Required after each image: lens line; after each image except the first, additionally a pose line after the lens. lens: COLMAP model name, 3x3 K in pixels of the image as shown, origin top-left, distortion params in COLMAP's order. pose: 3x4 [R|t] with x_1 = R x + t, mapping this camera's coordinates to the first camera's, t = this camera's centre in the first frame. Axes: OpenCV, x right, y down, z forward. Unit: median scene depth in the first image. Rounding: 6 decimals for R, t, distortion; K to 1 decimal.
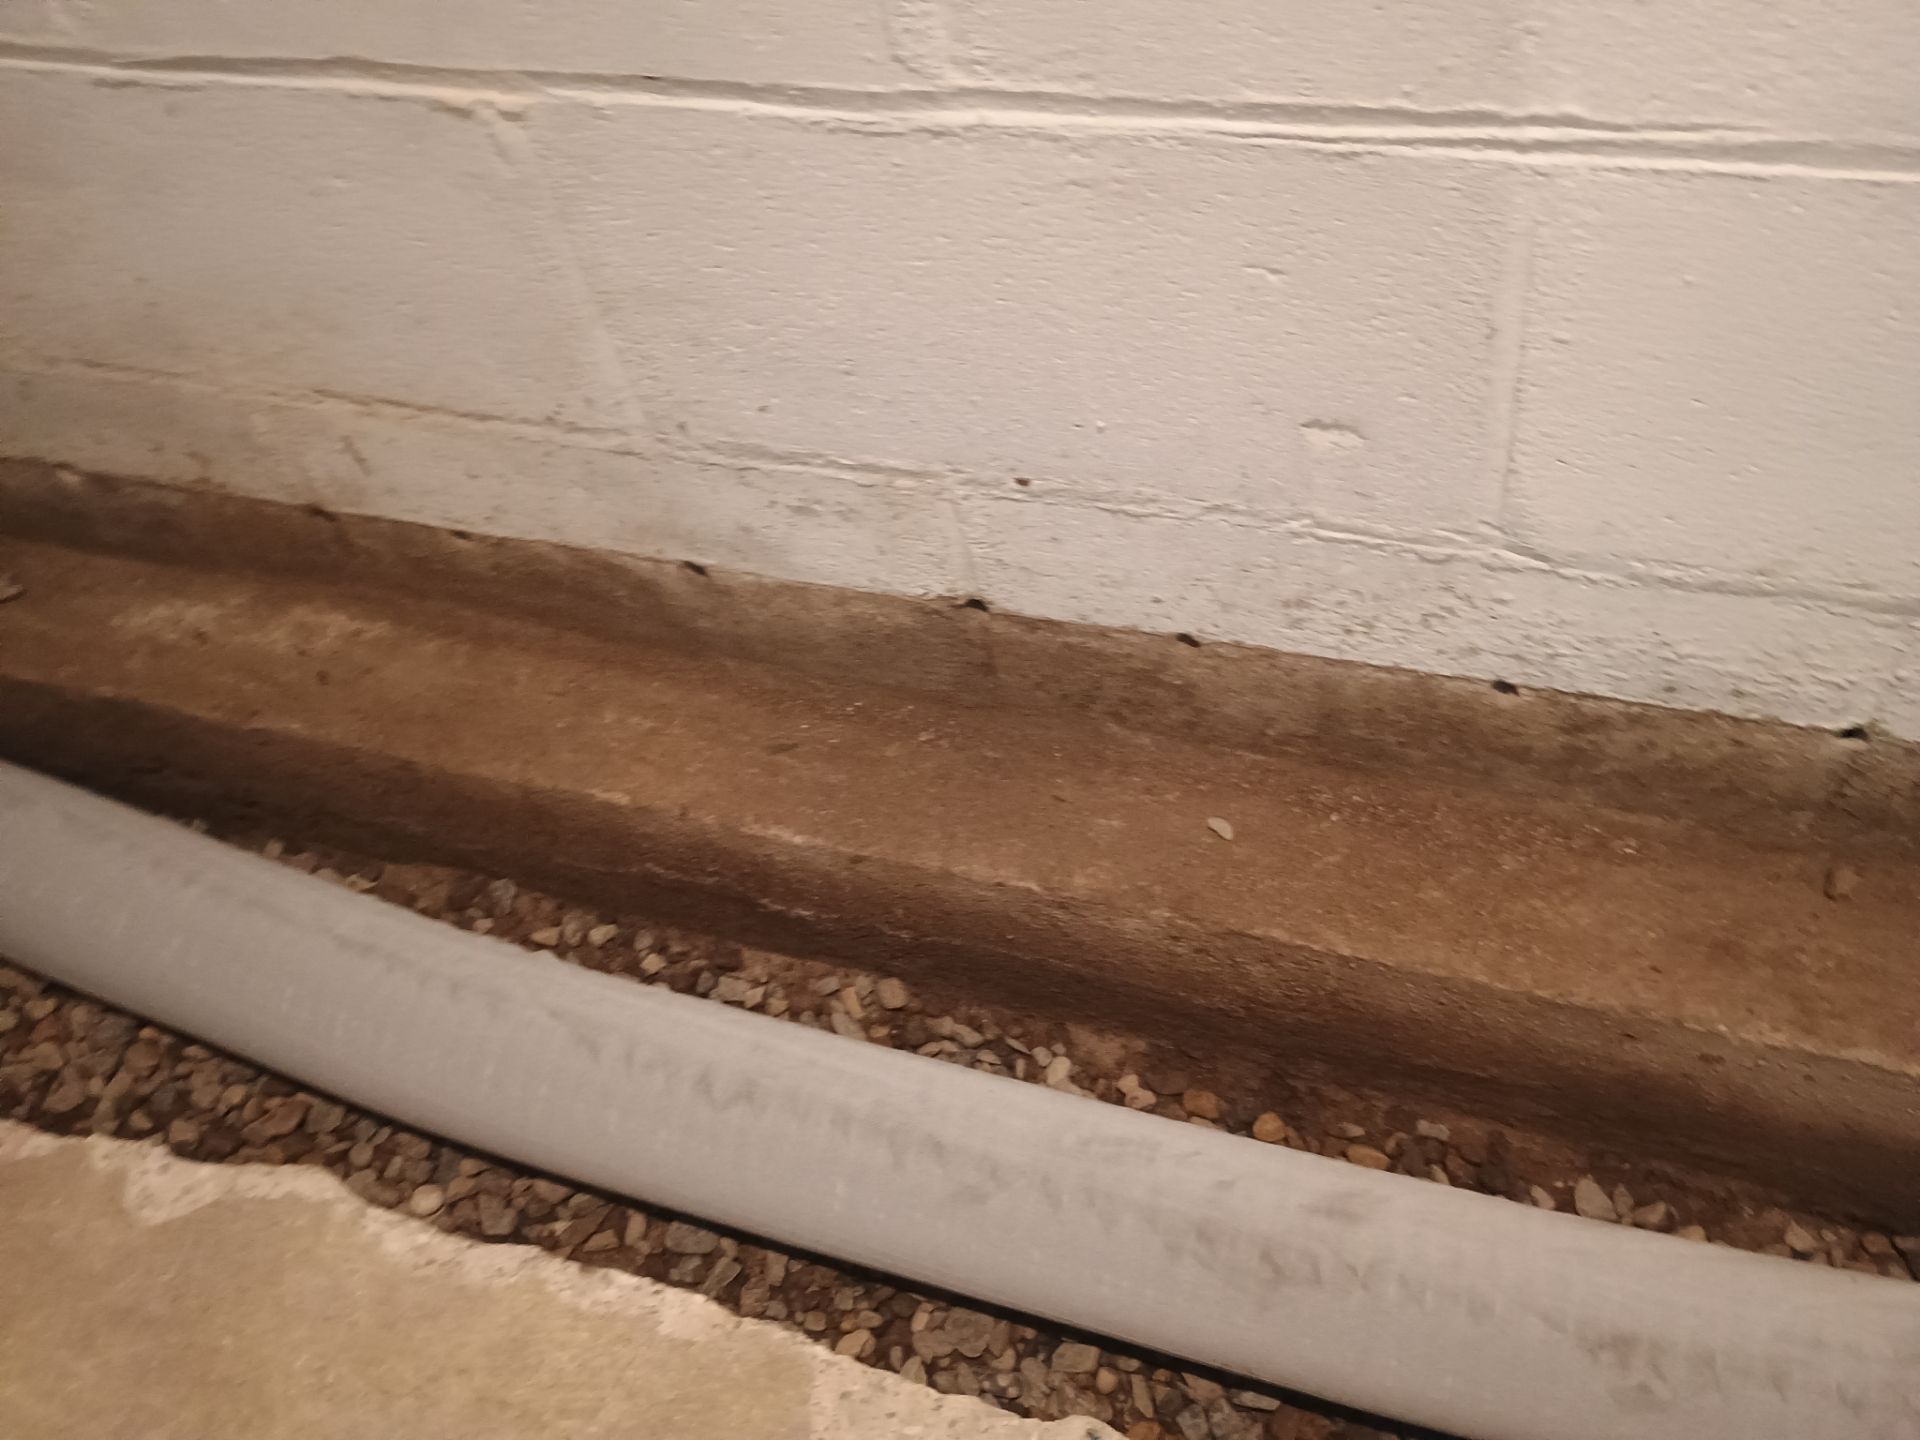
lens RADIAL K [[1652.5, 0, 985.9], [0, 1652.5, 744.1], [0, 0, 1]] dist [0.062566, -0.081994]
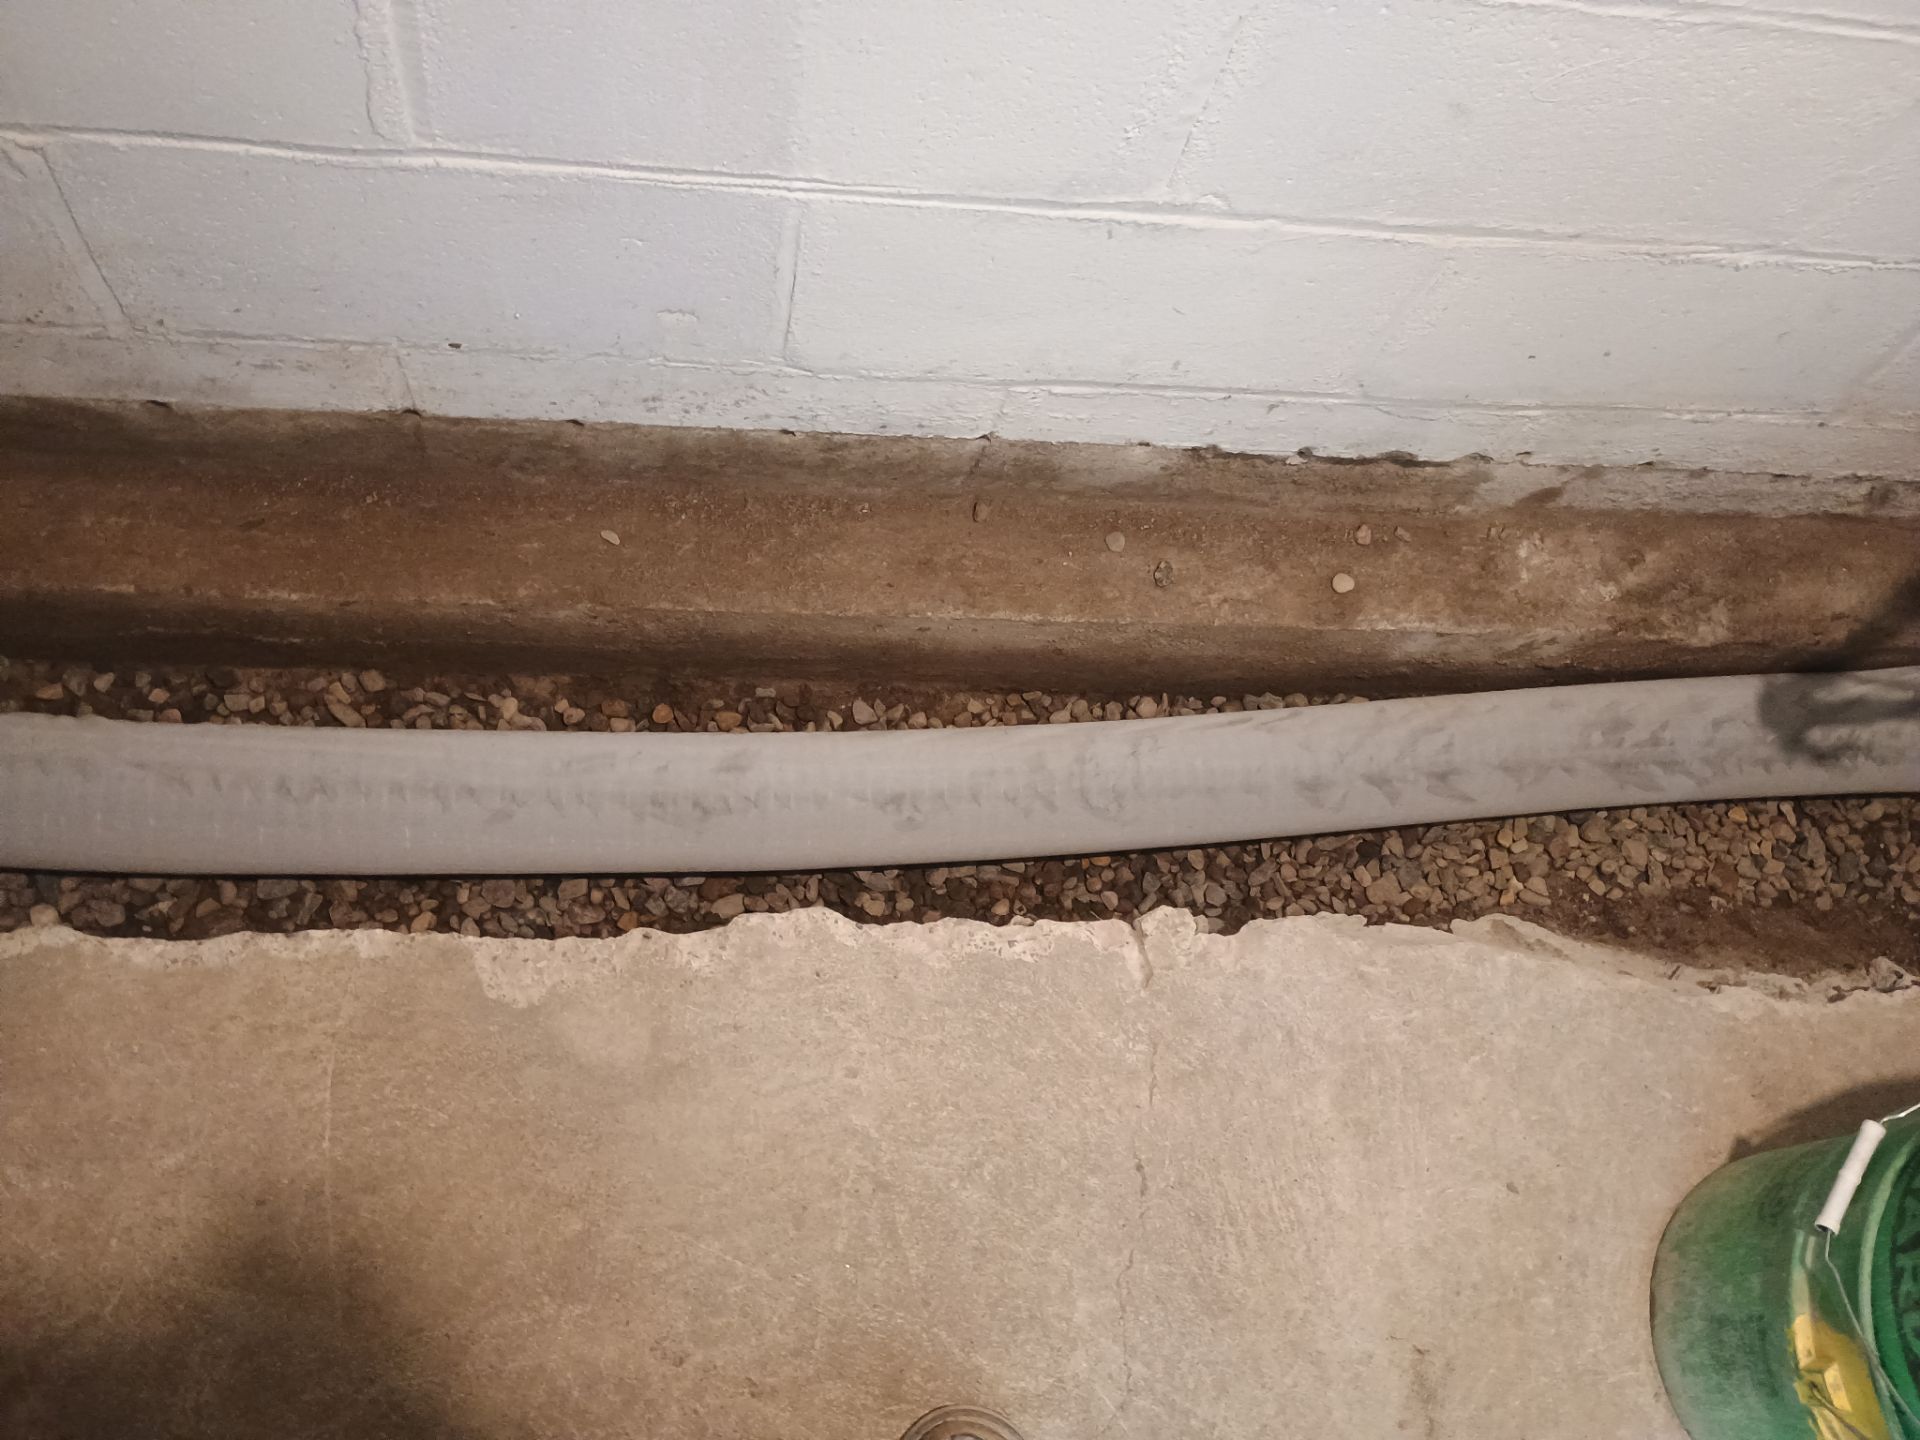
lens RADIAL K [[1652.5, 0, 949.5], [0, 1652.5, 709.5], [0, 0, 1]] dist [0.062566, -0.081994]
pose [[0.879980, -0.235134, 0.412732, -0.235558], [0.092276, 0.936956, 0.337045, -0.273381], [-0.465962, -0.258508, 0.846199, -0.421329]]
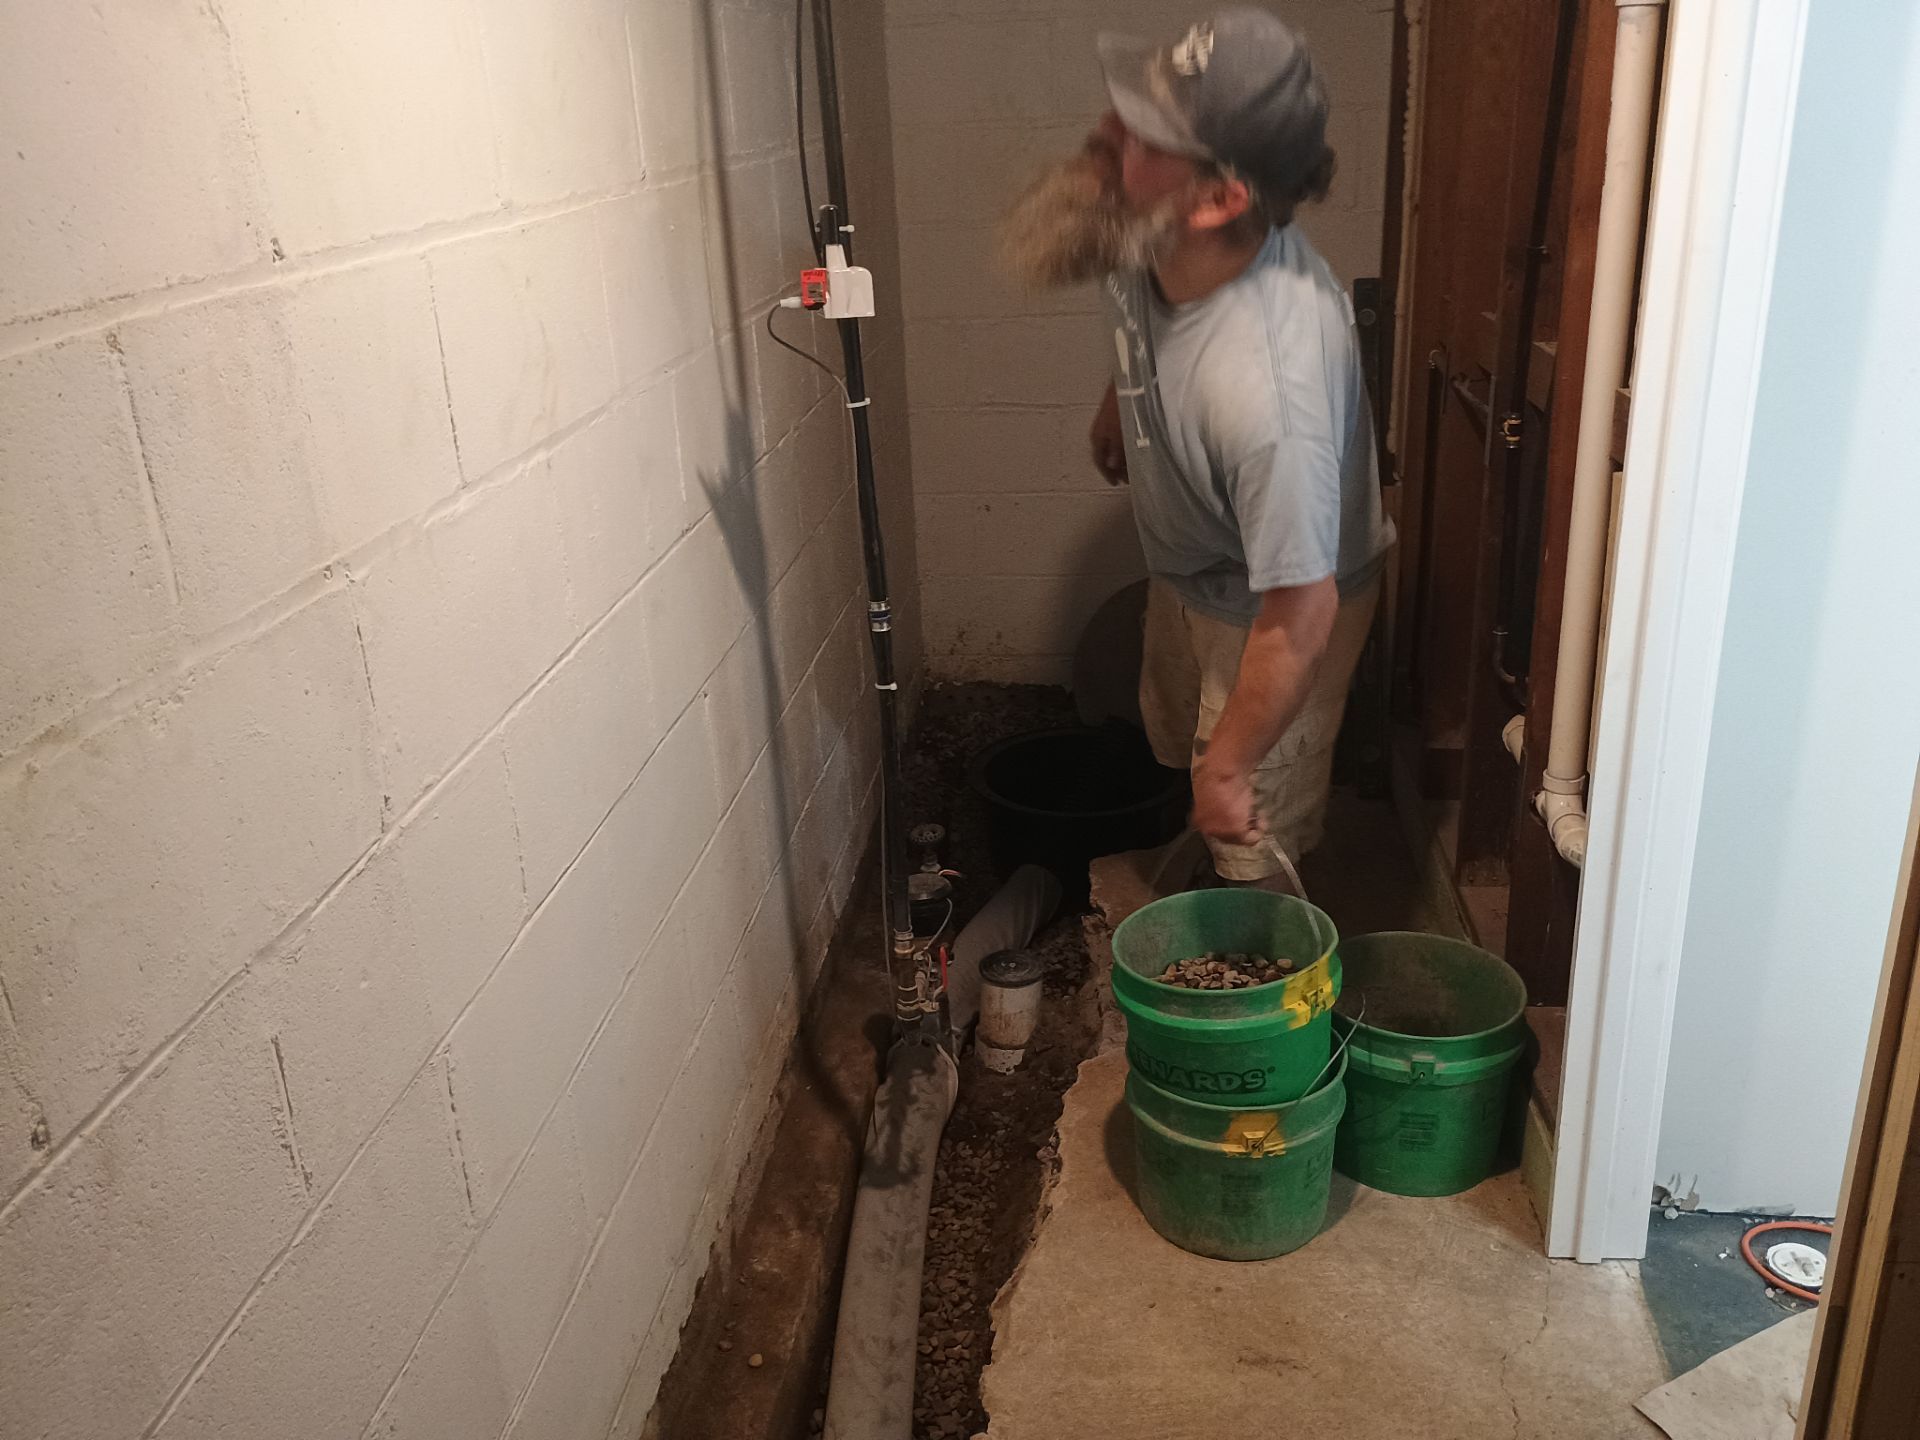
lens RADIAL K [[1652.5, 0, 1020.8], [0, 1652.5, 737.1], [0, 0, 1]] dist [0.062566, -0.081994]
pose [[-0.234391, -0.208653, 0.949487, -1.370513], [0.812800, 0.493744, 0.309150, -0.679817], [-0.533308, 0.844204, 0.053864, -0.297296]]
